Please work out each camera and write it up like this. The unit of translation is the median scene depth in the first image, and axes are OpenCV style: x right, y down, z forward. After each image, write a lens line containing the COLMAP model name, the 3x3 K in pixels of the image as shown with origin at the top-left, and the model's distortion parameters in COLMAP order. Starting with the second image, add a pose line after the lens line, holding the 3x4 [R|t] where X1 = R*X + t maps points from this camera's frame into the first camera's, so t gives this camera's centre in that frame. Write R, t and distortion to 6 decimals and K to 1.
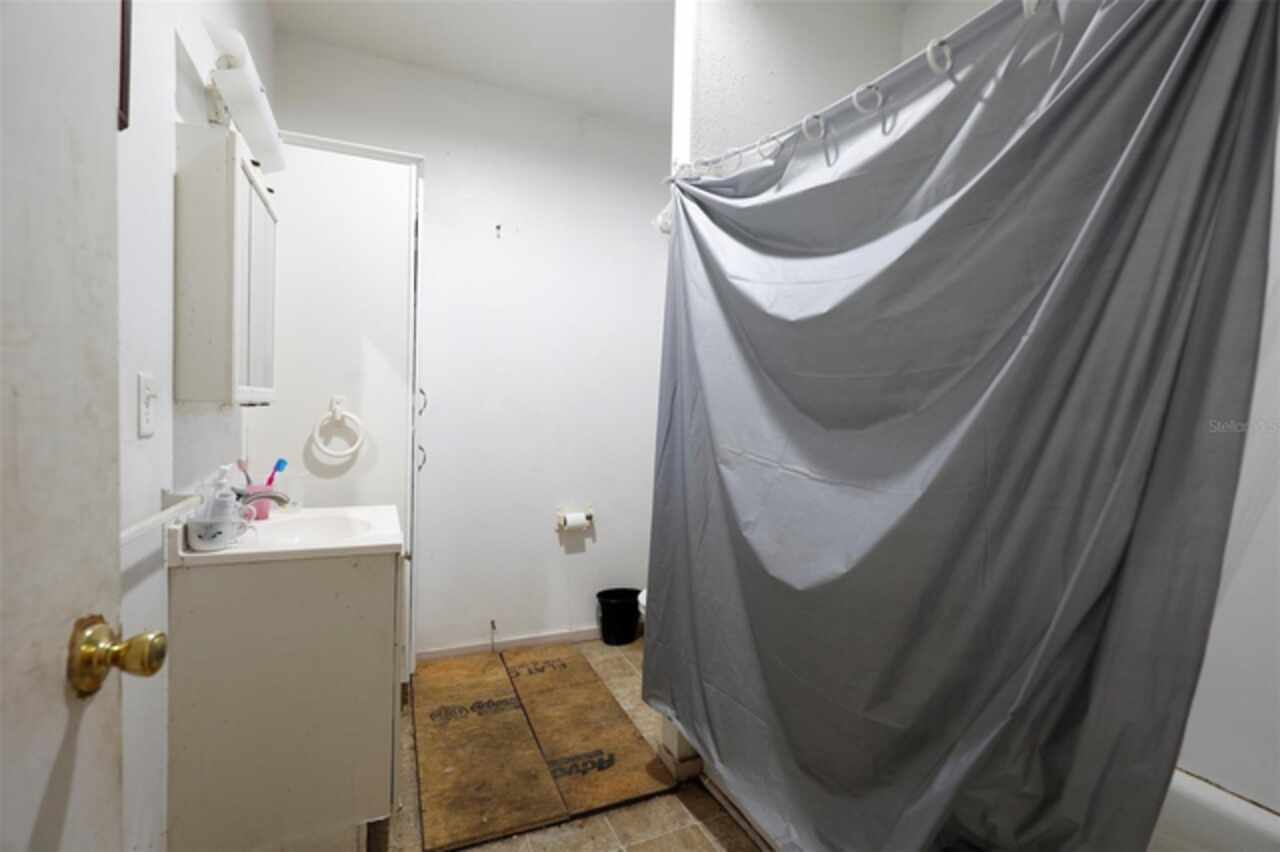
lens RADIAL K [[586.8, 0, 642.9], [0, 586.8, 429.8], [0, 0, 1]] dist [-0.036475, 0.005090]
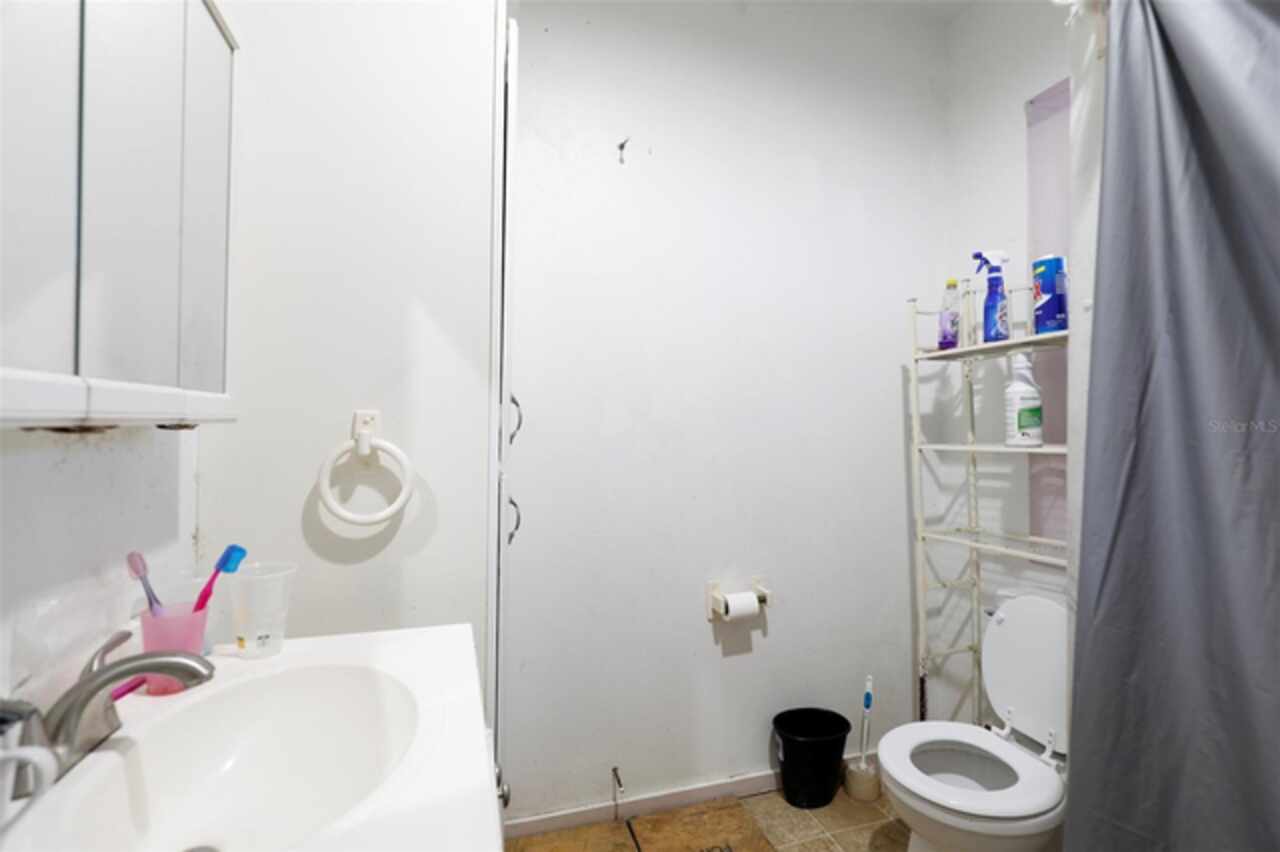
lens RADIAL K [[576.6, 0, 617.7], [0, 576.6, 422.8], [0, 0, 1]] dist [-0.021226, 0.000078]
pose [[0.990346, -0.015696, -0.137728, -0.202137], [0.009495, 0.998916, -0.045571, -0.017967], [0.138294, 0.043823, 0.989421, 0.462251]]
